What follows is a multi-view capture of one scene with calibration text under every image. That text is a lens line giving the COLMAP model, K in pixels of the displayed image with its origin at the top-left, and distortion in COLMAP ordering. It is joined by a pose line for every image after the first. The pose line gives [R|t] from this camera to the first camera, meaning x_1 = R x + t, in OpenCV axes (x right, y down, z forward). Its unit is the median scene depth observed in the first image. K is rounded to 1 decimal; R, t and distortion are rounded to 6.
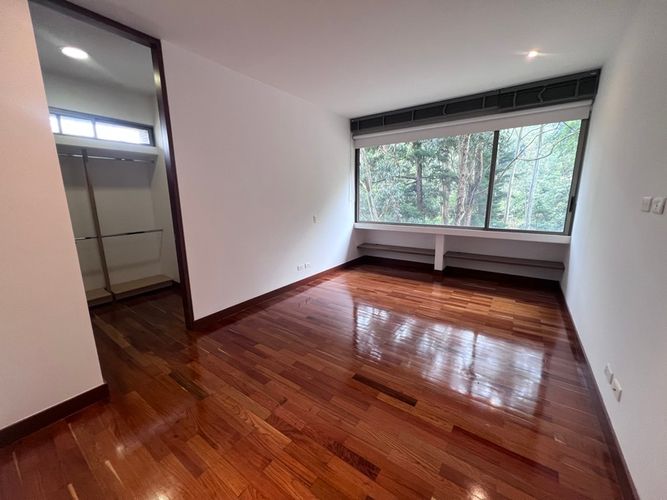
lens RADIAL K [[267.7, 0, 337.6], [0, 267.7, 251.7], [0, 0, 1]] dist [0.001746, 0.000220]
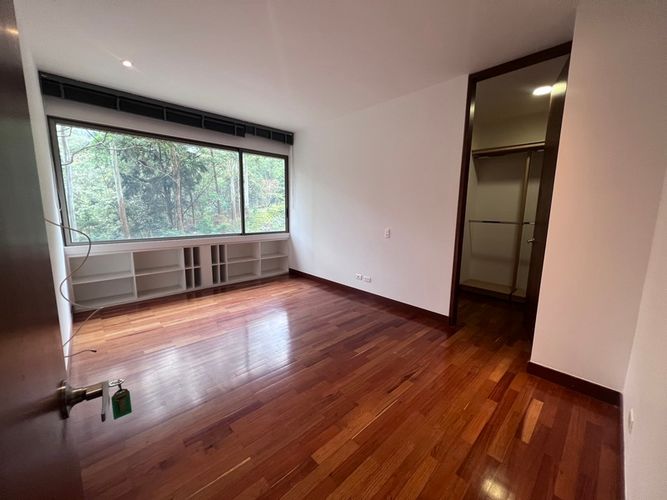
lens RADIAL K [[267.7, 0, 330.6], [0, 267.7, 249.1], [0, 0, 1]] dist [0.001746, 0.000220]
pose [[0.200092, -0.140664, 0.969627, -0.612292], [0.191362, 0.976192, 0.102127, -0.078546], [-0.960908, 0.165115, 0.222246, 0.437928]]
